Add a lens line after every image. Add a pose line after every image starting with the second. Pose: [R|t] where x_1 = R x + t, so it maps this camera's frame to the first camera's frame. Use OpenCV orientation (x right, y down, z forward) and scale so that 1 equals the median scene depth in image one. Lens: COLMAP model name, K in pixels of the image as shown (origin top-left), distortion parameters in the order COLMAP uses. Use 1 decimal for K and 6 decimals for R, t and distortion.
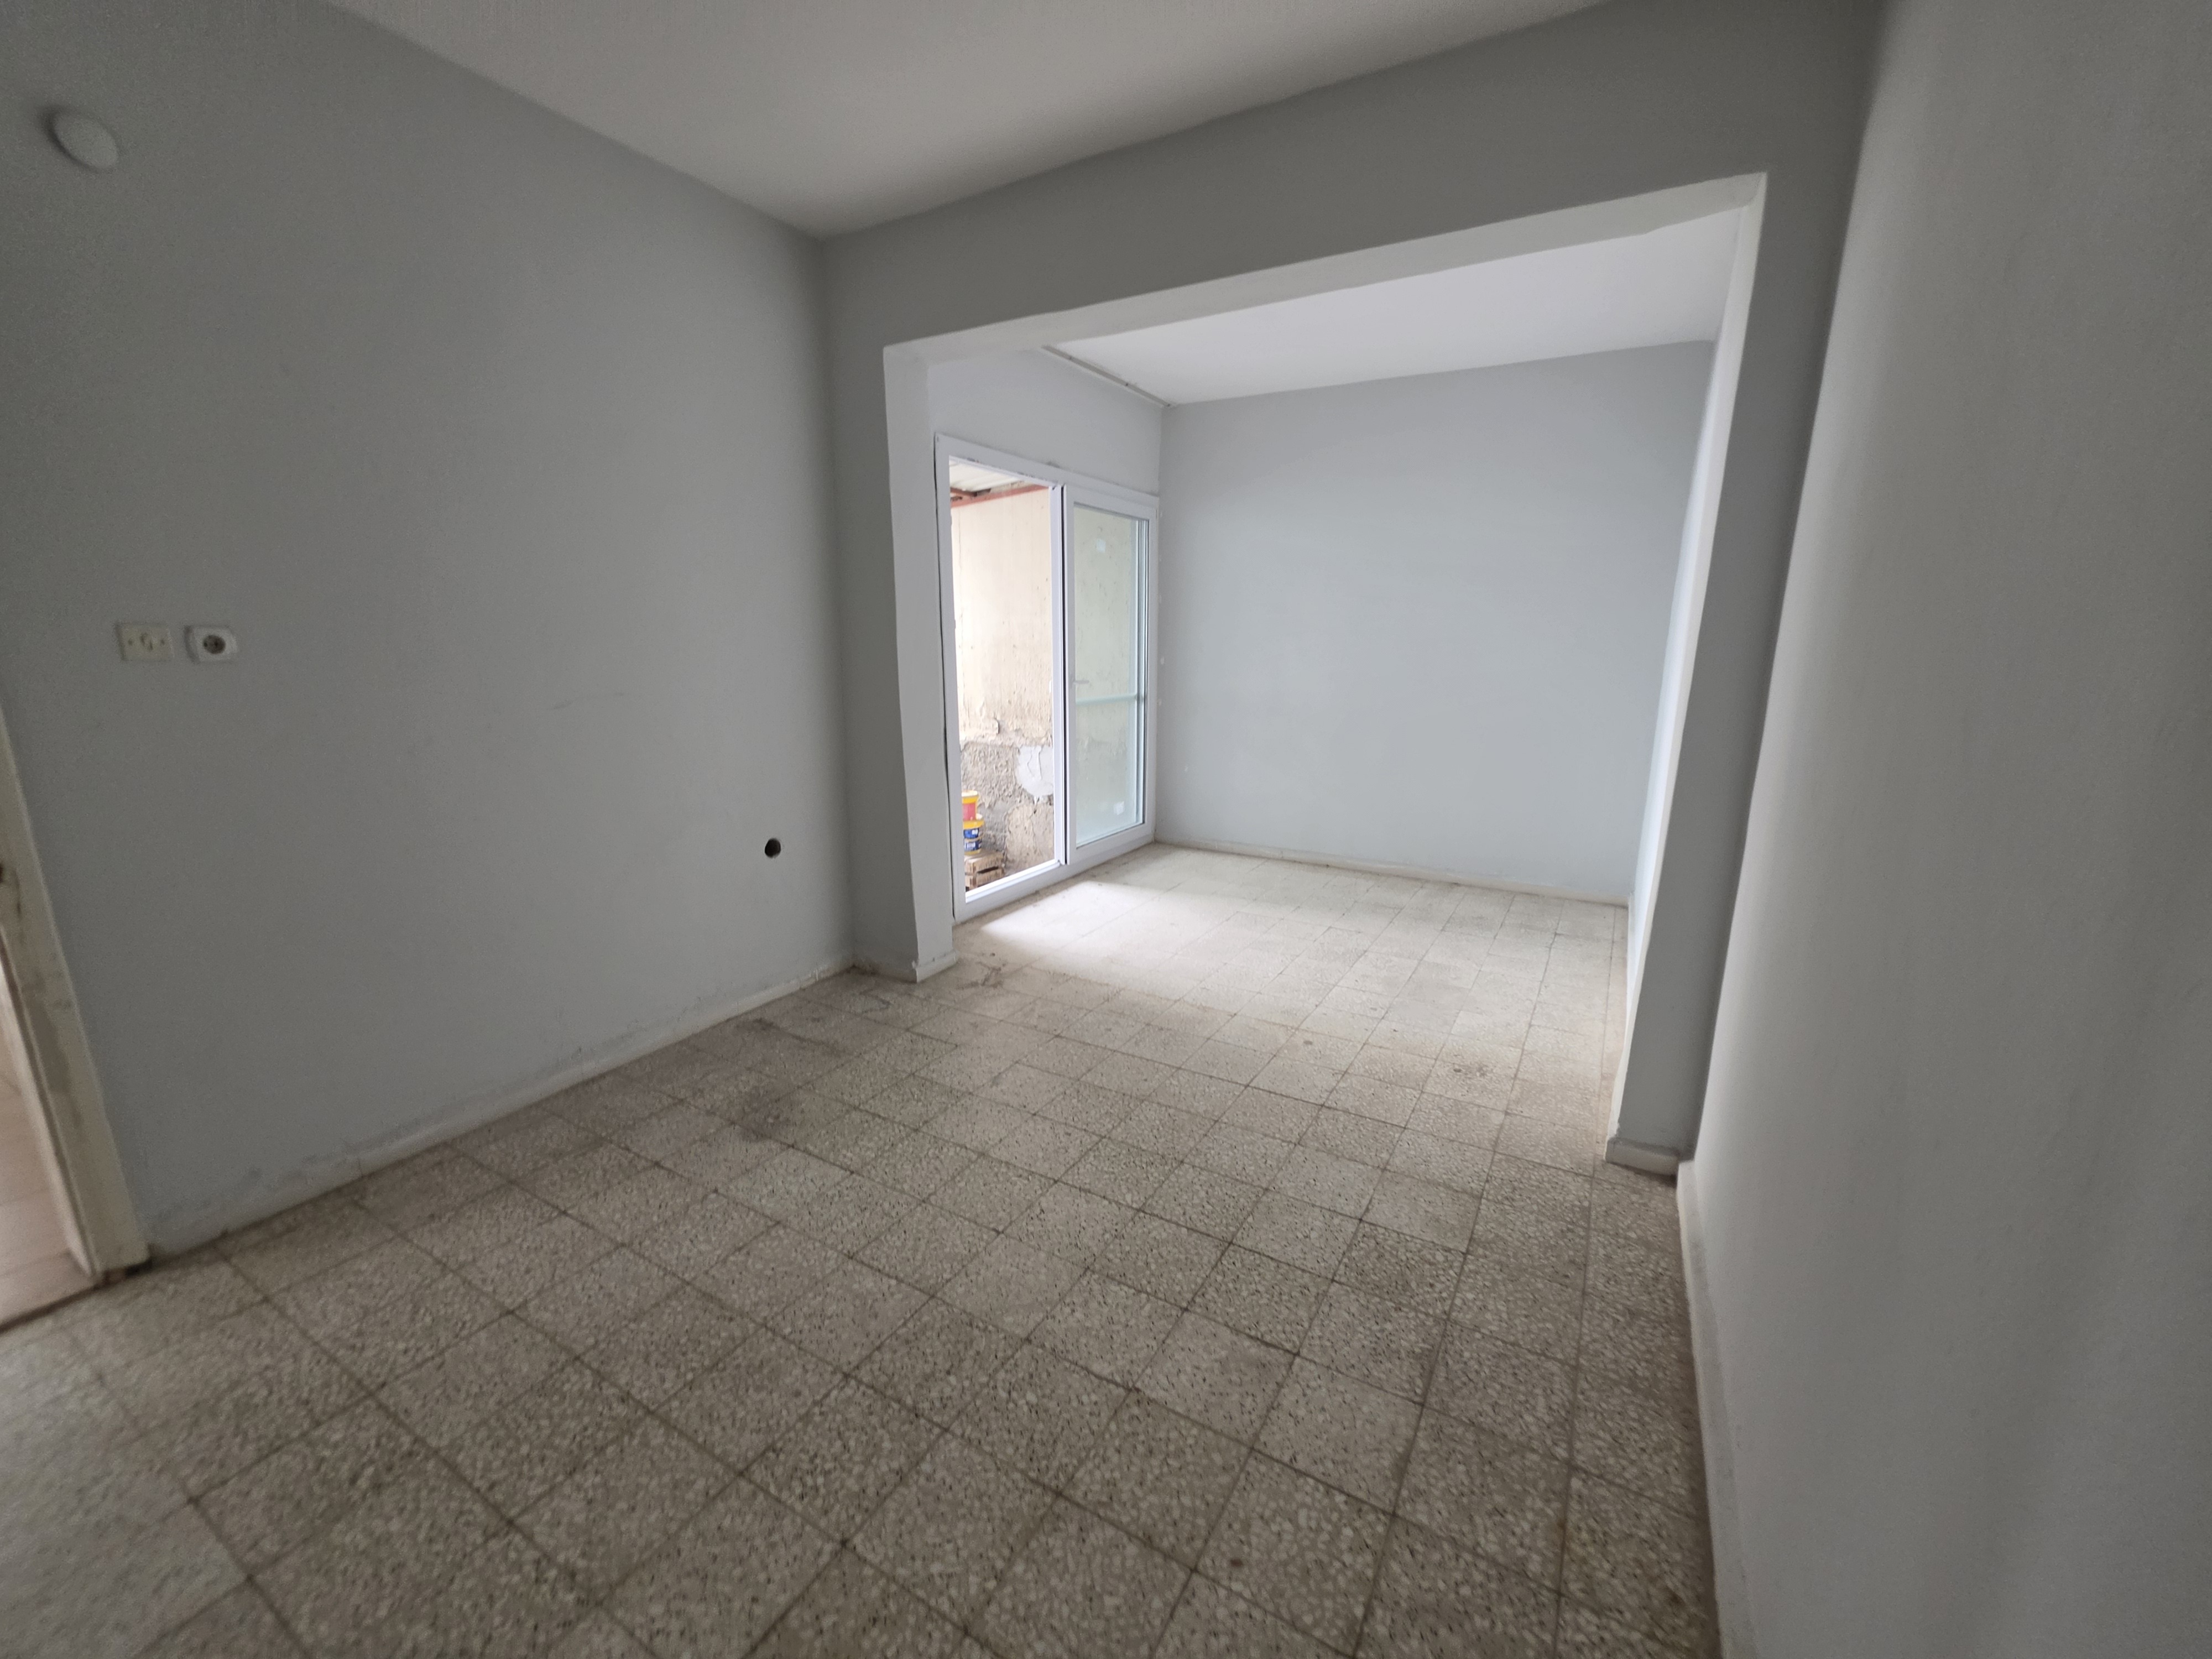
lens RADIAL K [[885.0, 0, 1119.4], [0, 885.0, 836.3], [0, 0, 1]] dist [-0.006034, 0.001120]
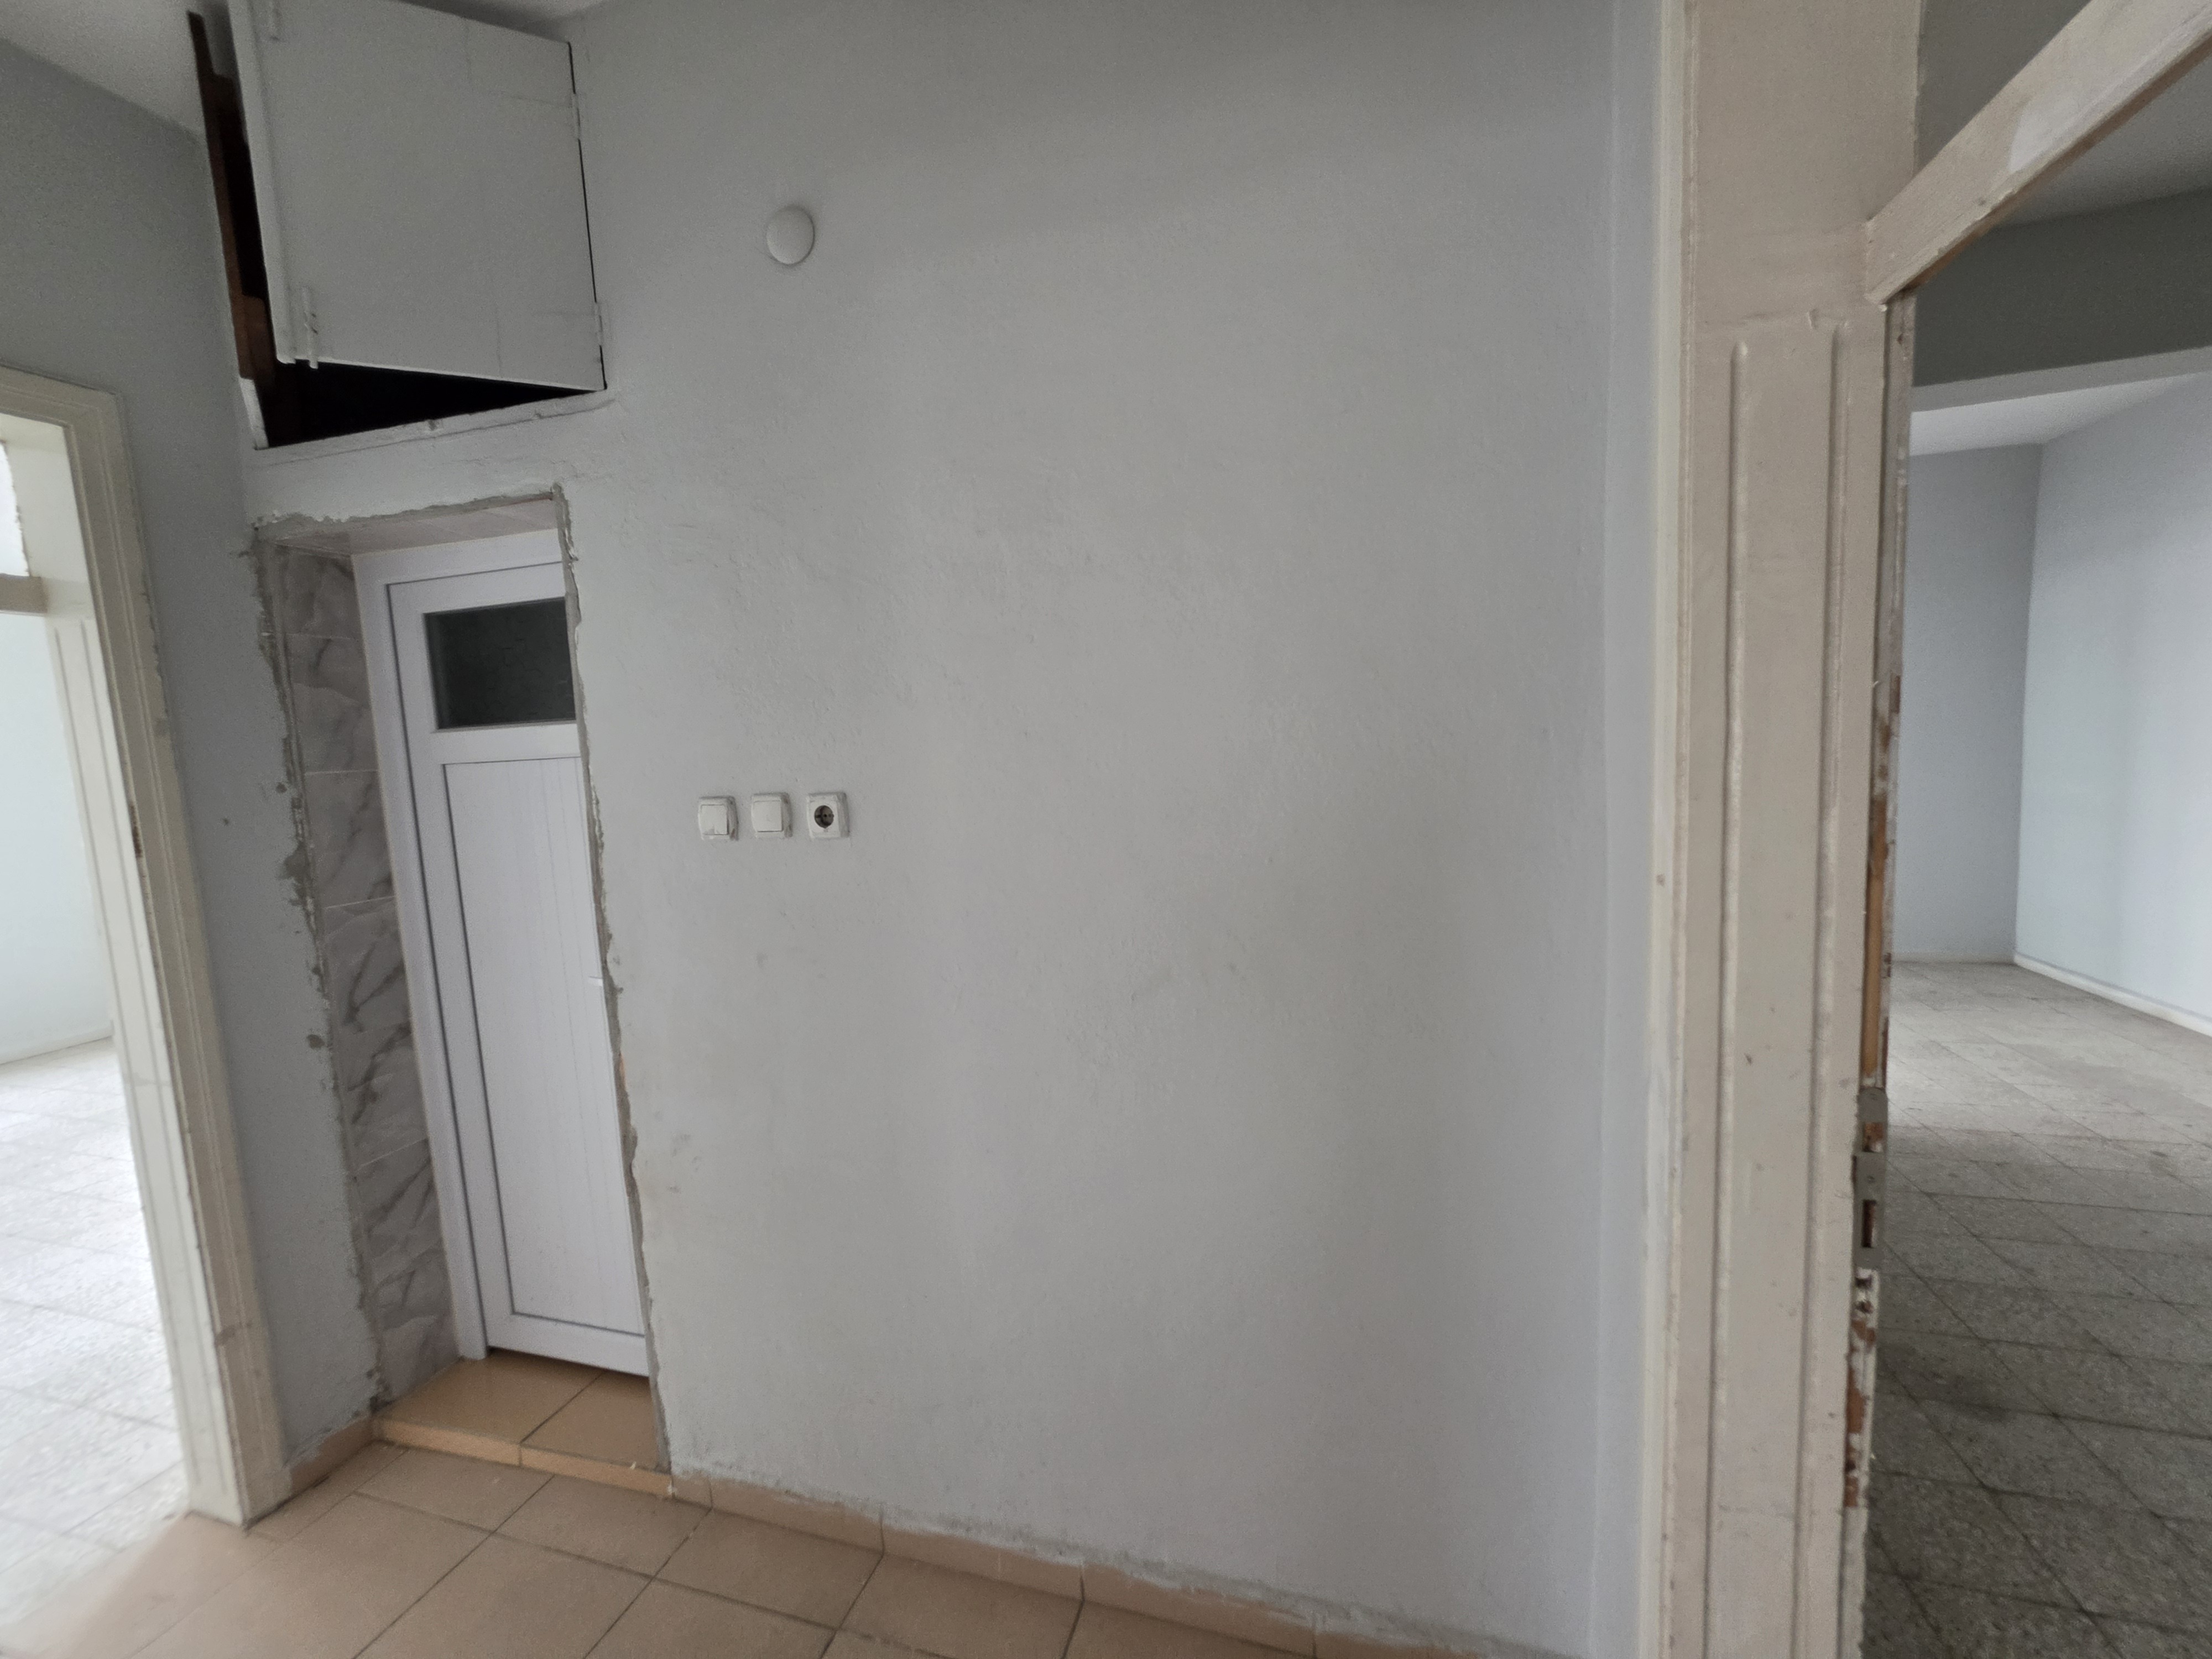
lens RADIAL K [[885.0, 0, 1108.7], [0, 885.0, 830.7], [0, 0, 1]] dist [-0.006034, 0.001120]
pose [[0.972727, -0.079669, 0.217844, -1.286790], [0.106161, 0.987938, -0.112732, -0.135974], [-0.206235, 0.132784, 0.969451, 0.394646]]
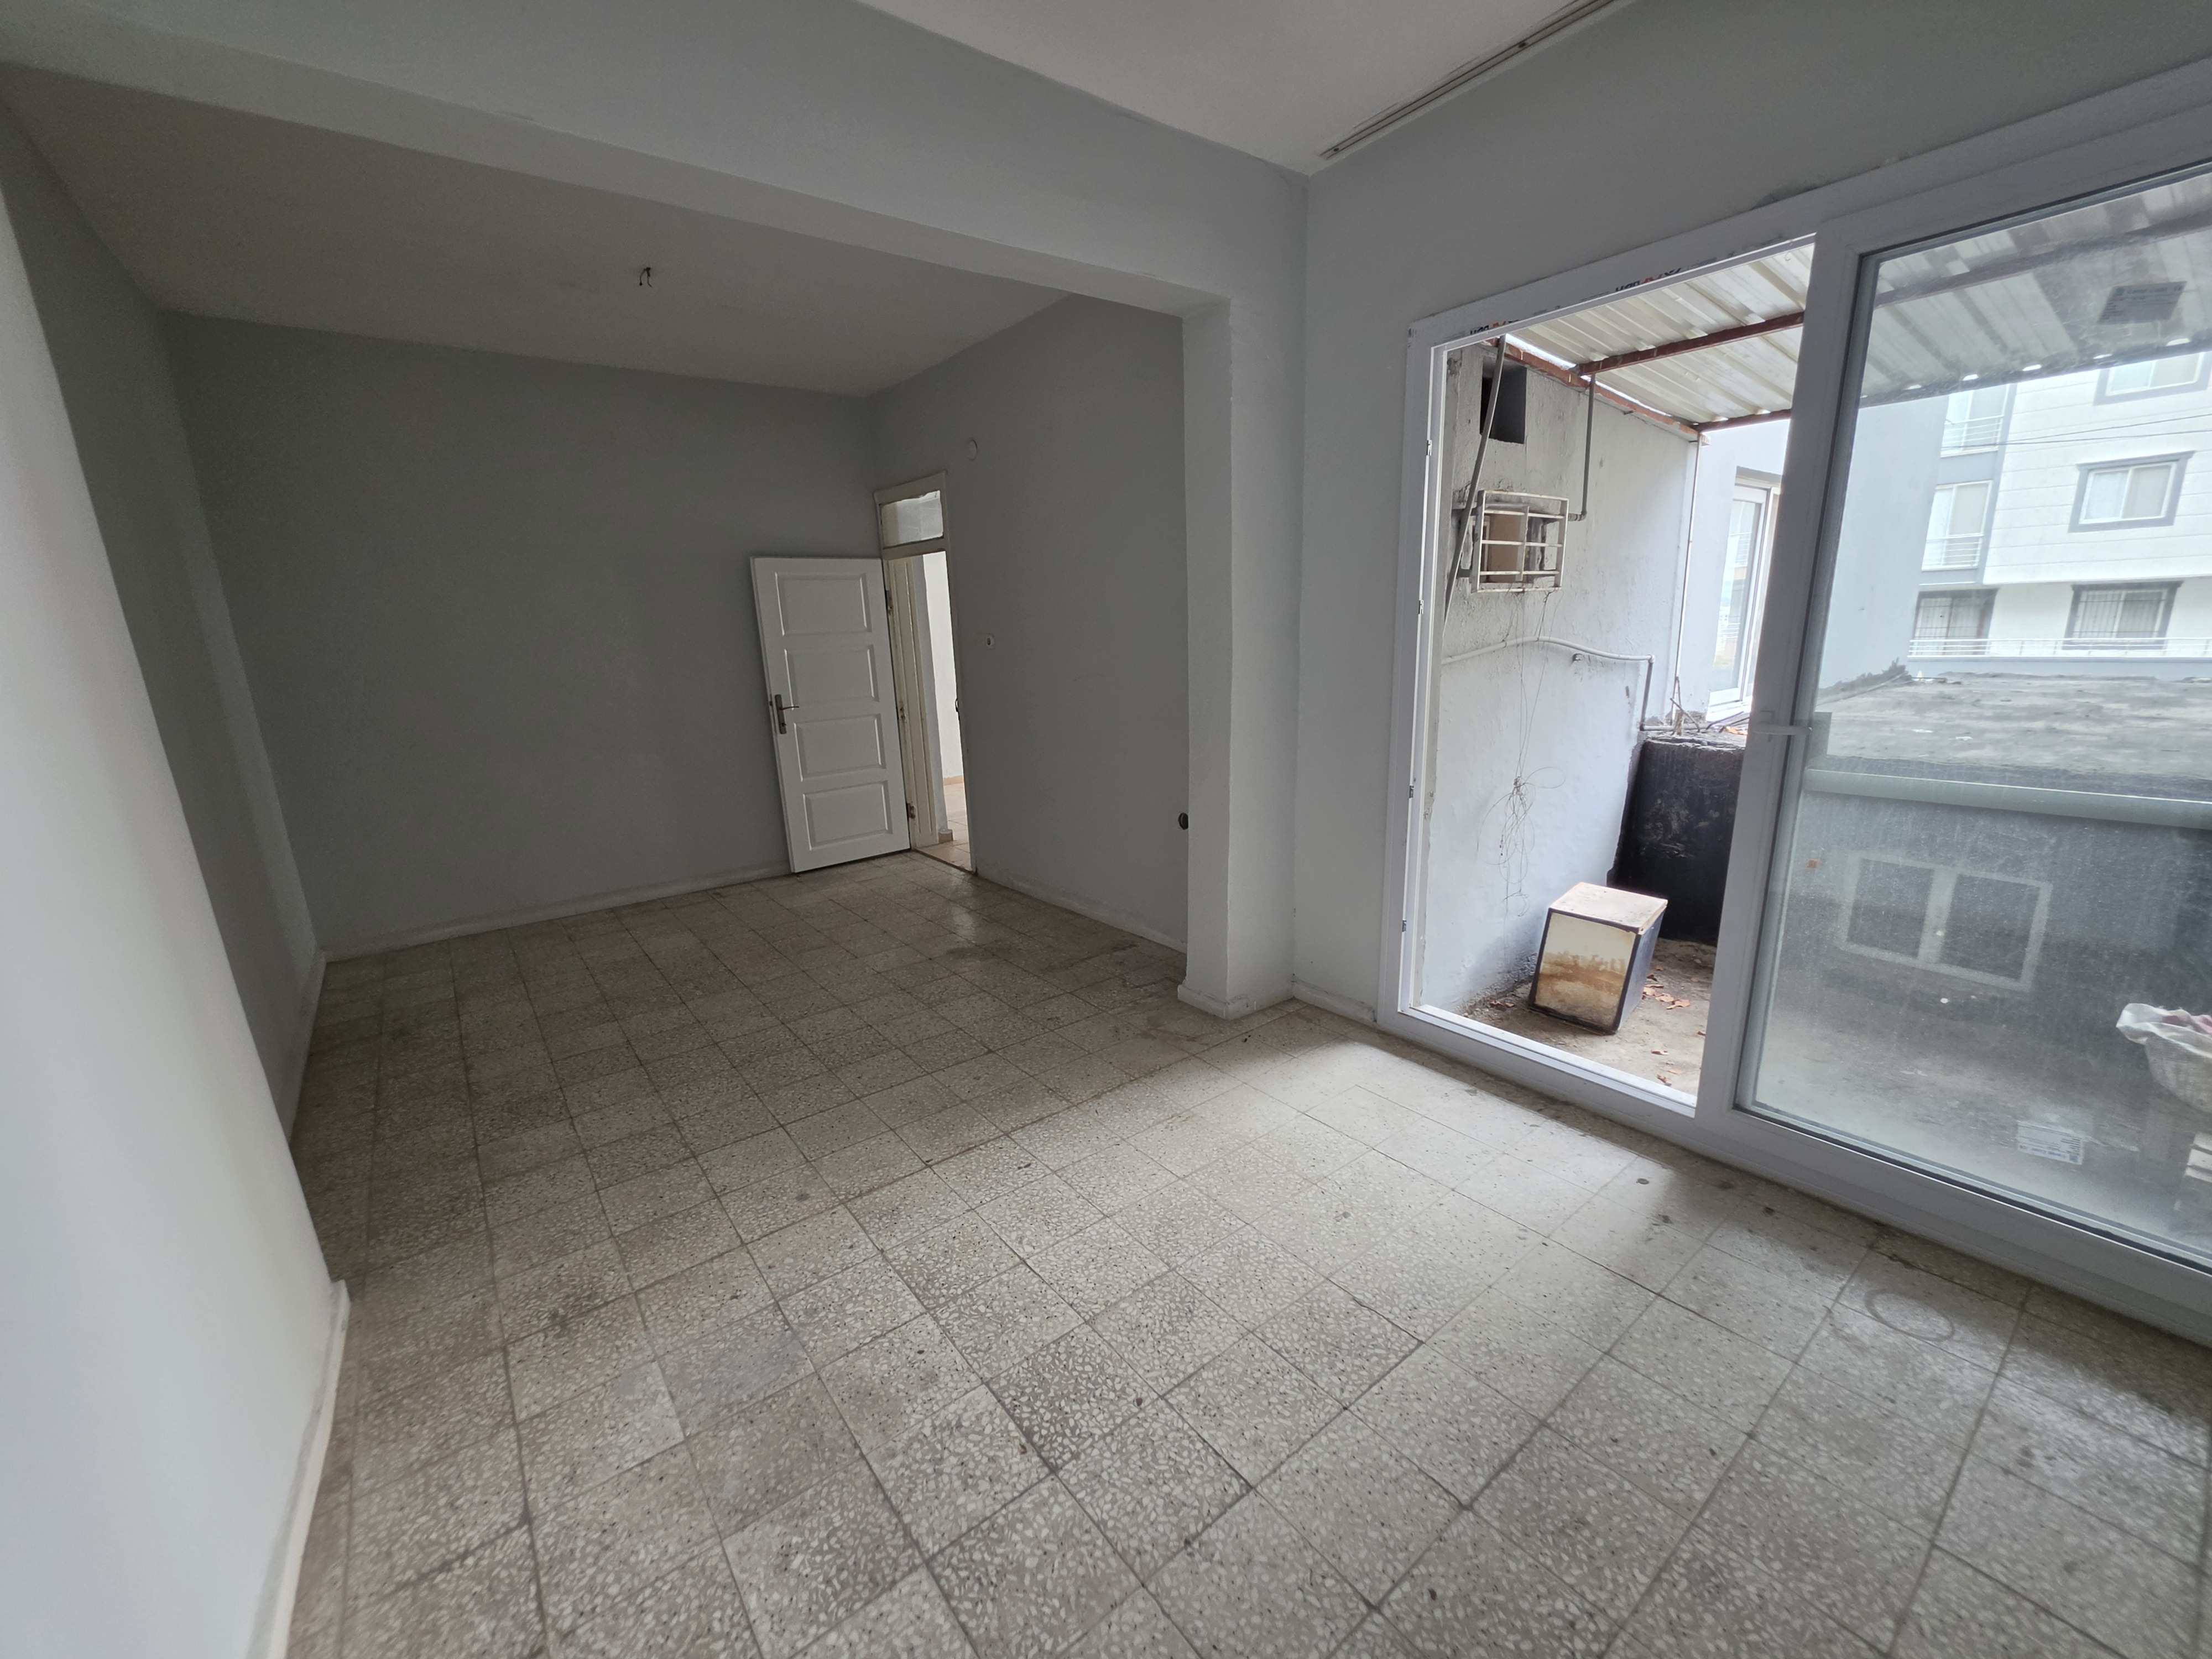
lens RADIAL K [[885.0, 0, 1113.4], [0, 885.0, 840.8], [0, 0, 1]] dist [-0.006034, 0.001120]
pose [[-0.378262, 0.227004, -0.897434, 0.917664], [-0.169622, 0.936055, 0.308268, -0.412439], [0.910026, 0.268830, -0.315569, 1.789621]]
